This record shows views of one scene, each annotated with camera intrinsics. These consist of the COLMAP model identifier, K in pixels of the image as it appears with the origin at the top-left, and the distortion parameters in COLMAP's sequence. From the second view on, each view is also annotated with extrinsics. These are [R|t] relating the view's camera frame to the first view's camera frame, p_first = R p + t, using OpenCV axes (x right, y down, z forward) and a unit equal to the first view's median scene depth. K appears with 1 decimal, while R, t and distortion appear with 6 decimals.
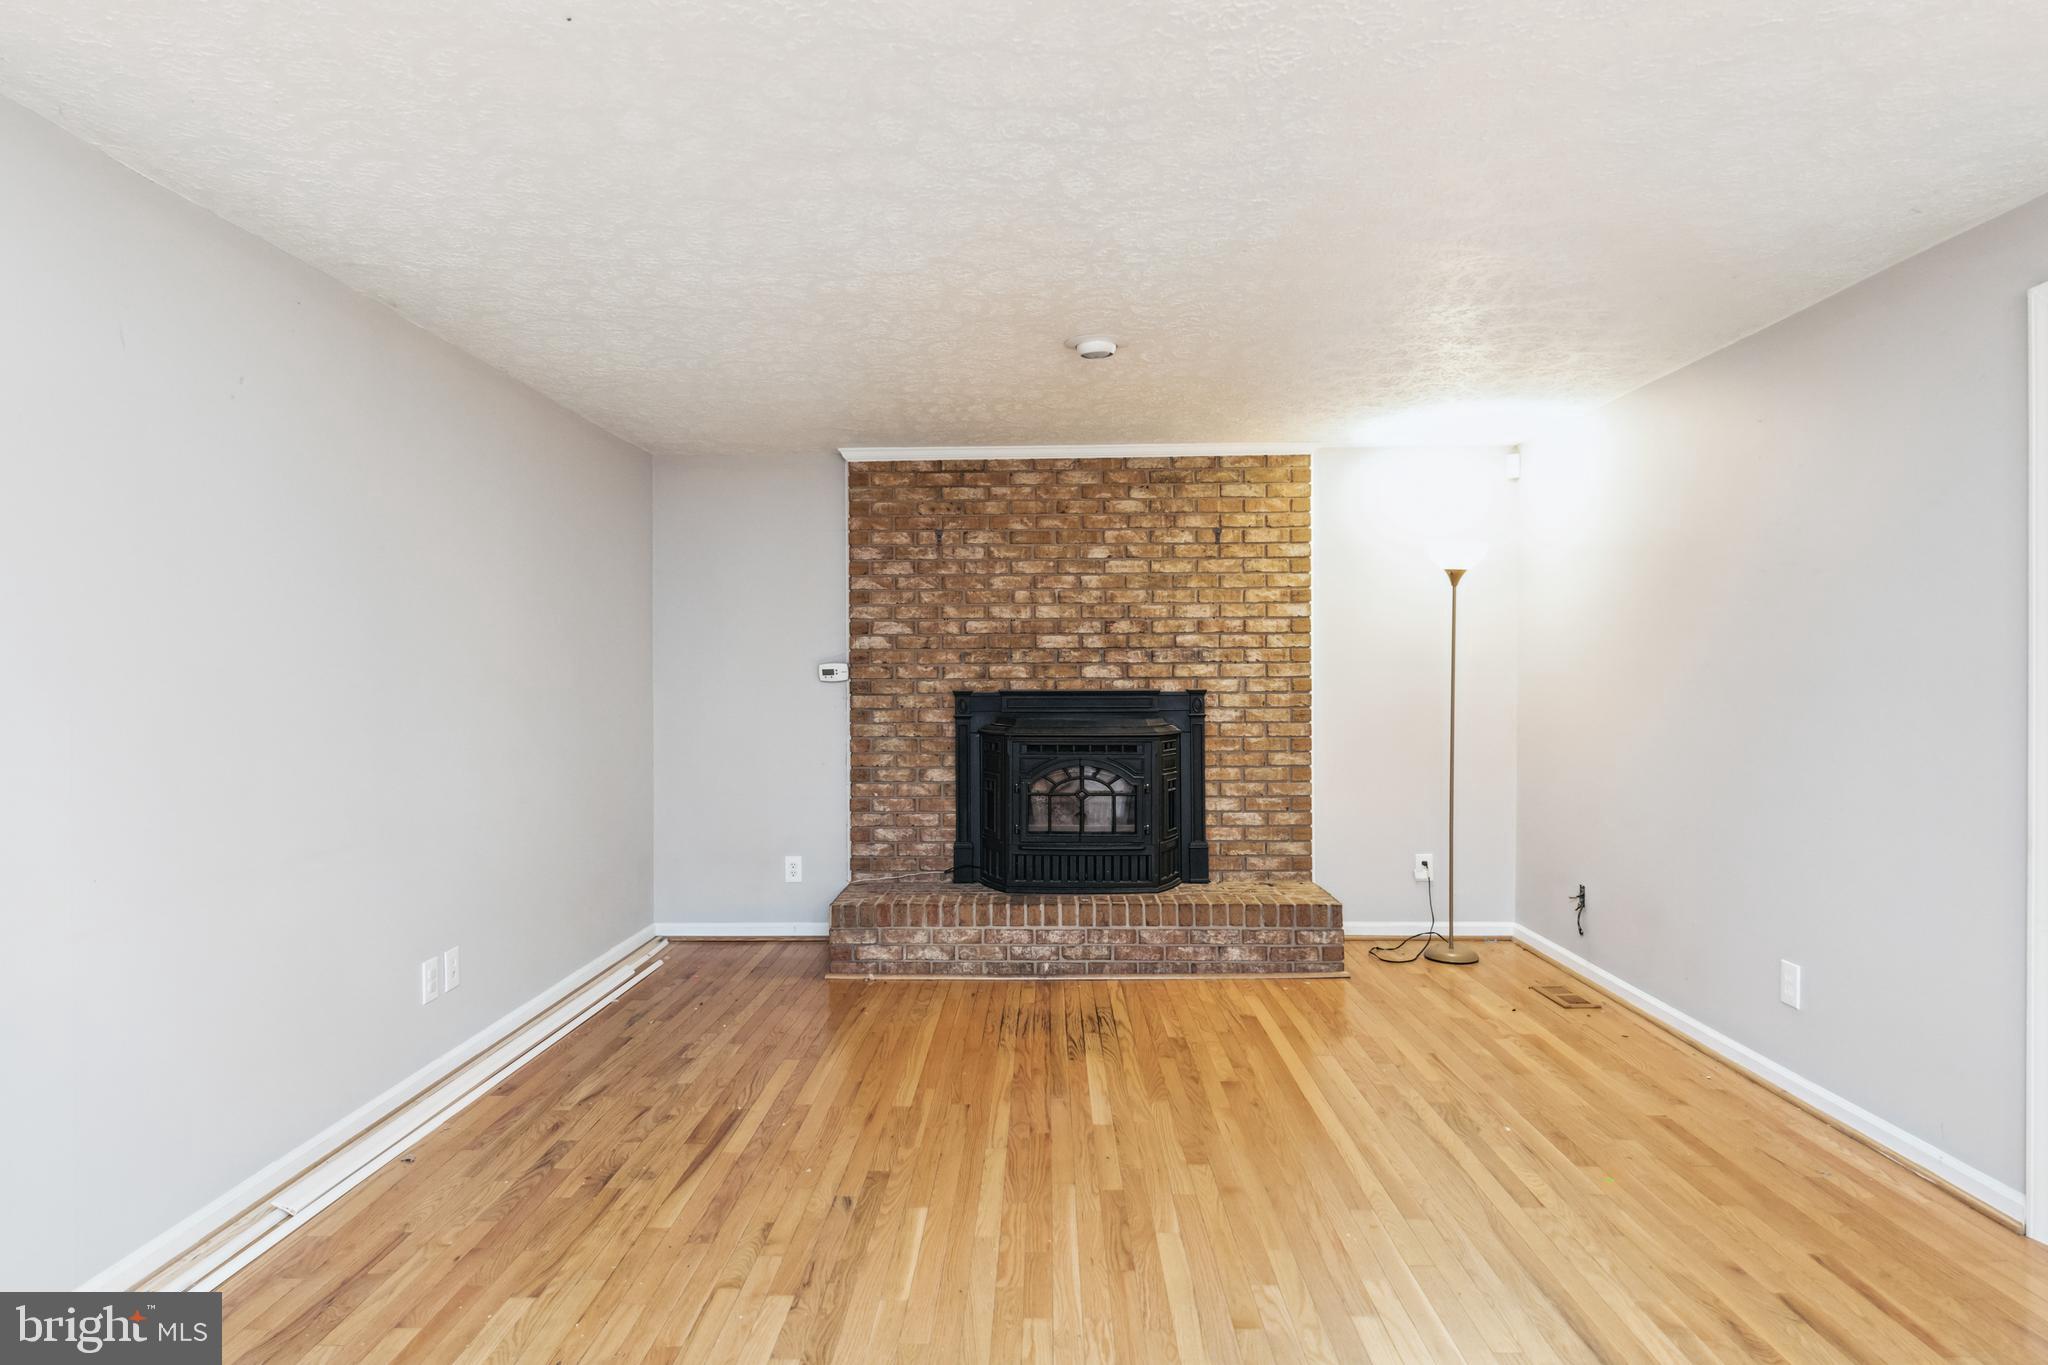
lens RADIAL K [[1125.0, 0, 1026.2], [0, 1125.0, 678.9], [0, 0, 1]] dist [-0.000395, 0.000030]
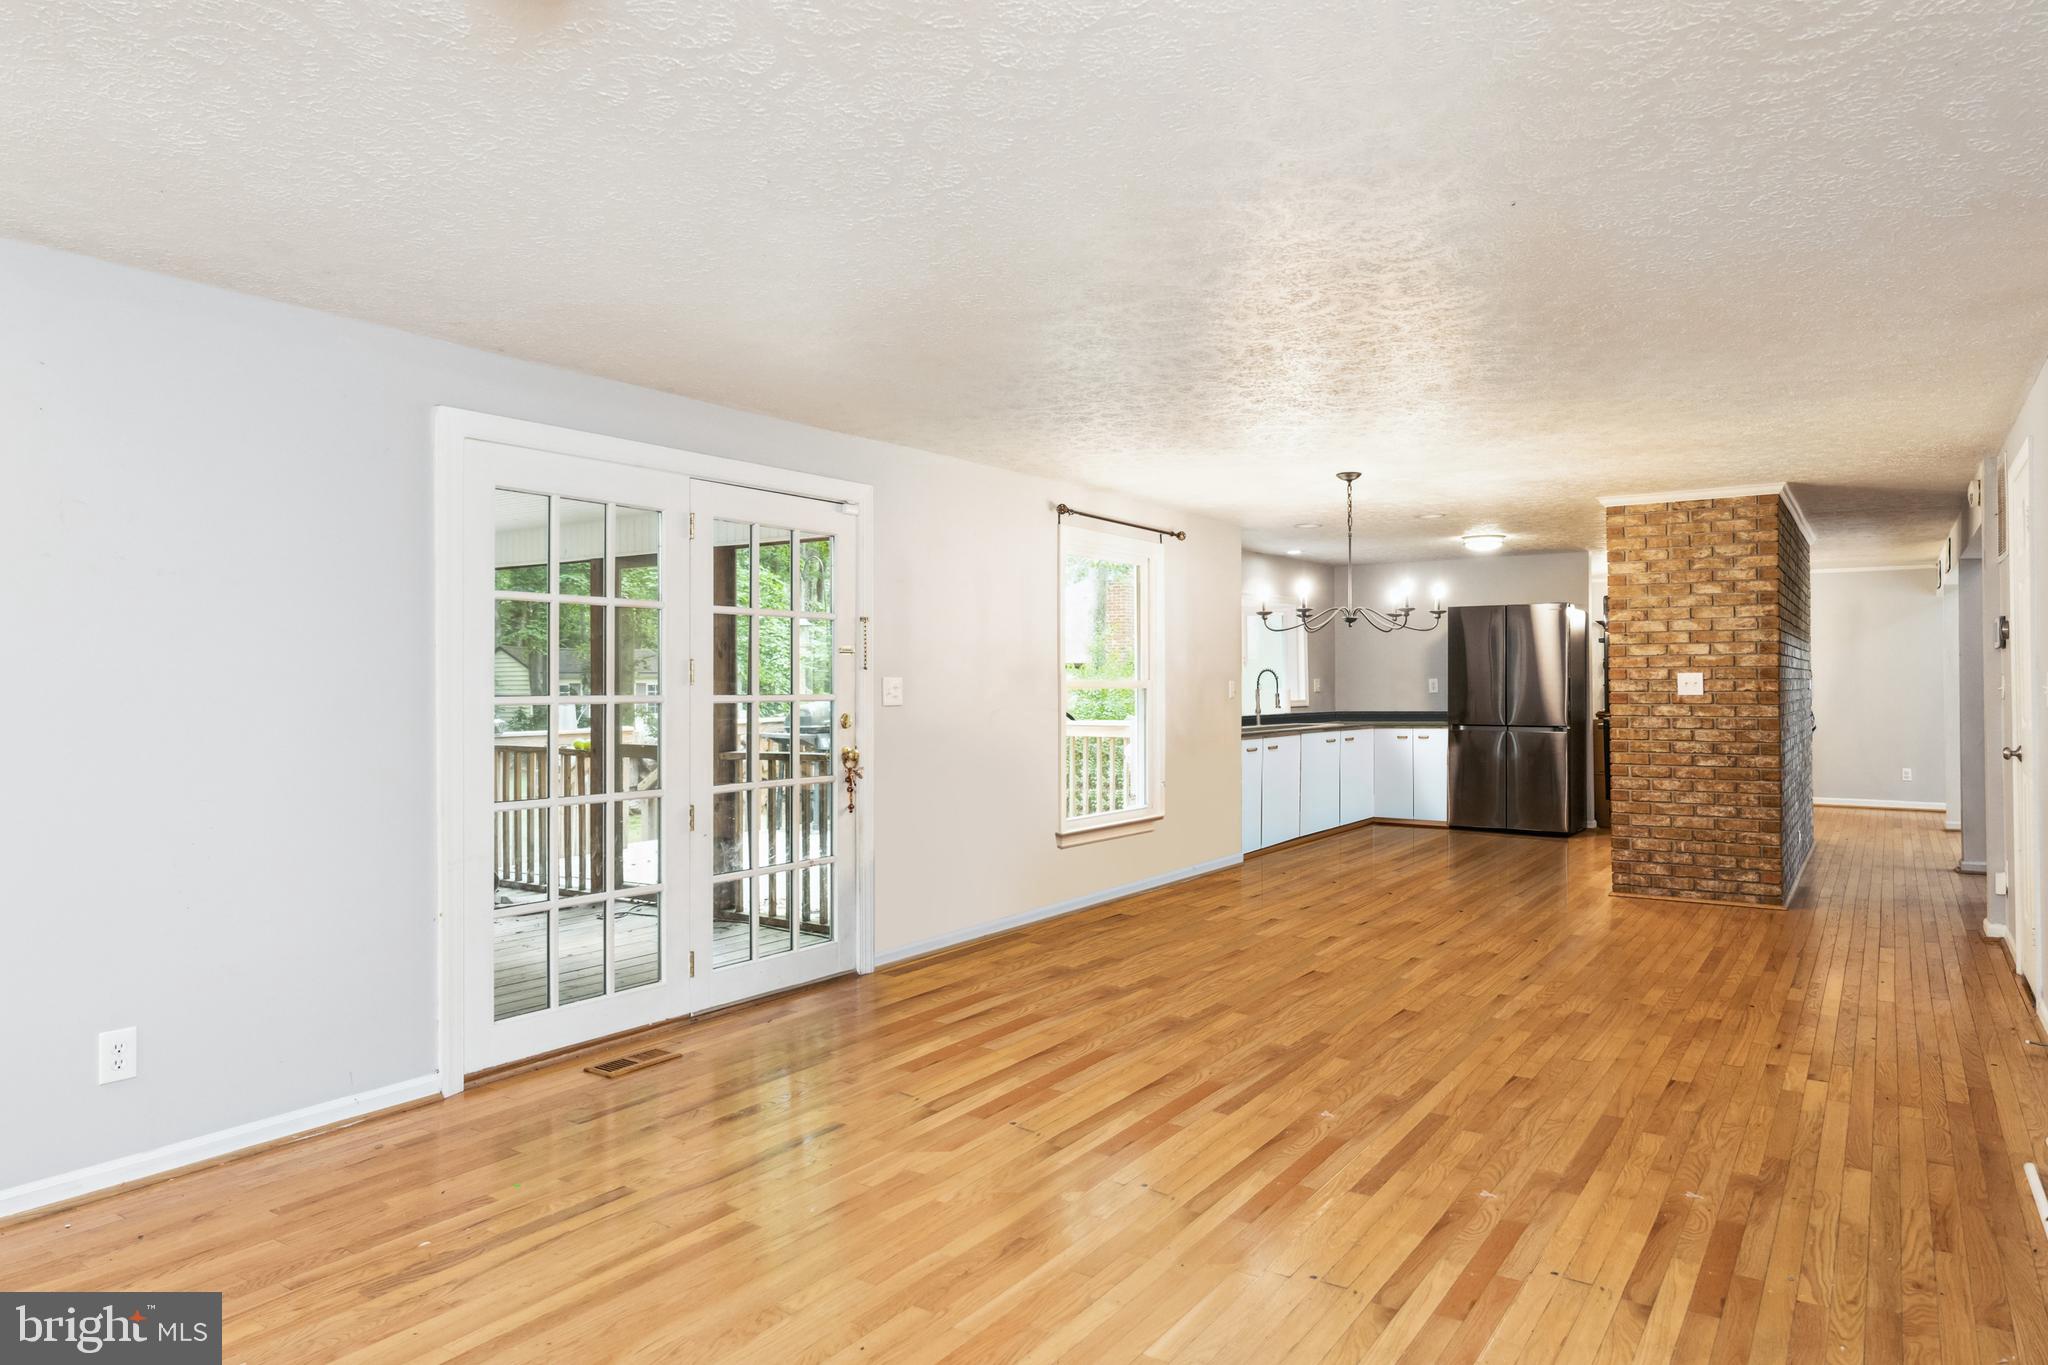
lens RADIAL K [[1183.6, 0, 1026.4], [0, 1183.6, 680.0], [0, 0, 1]] dist [0.001760, 0.000400]
pose [[-0.815928, 0.007512, 0.578104, -0.492884], [0.009487, 0.999955, 0.000396, -0.004695], [-0.578075, 0.005808, -0.815963, 1.669843]]
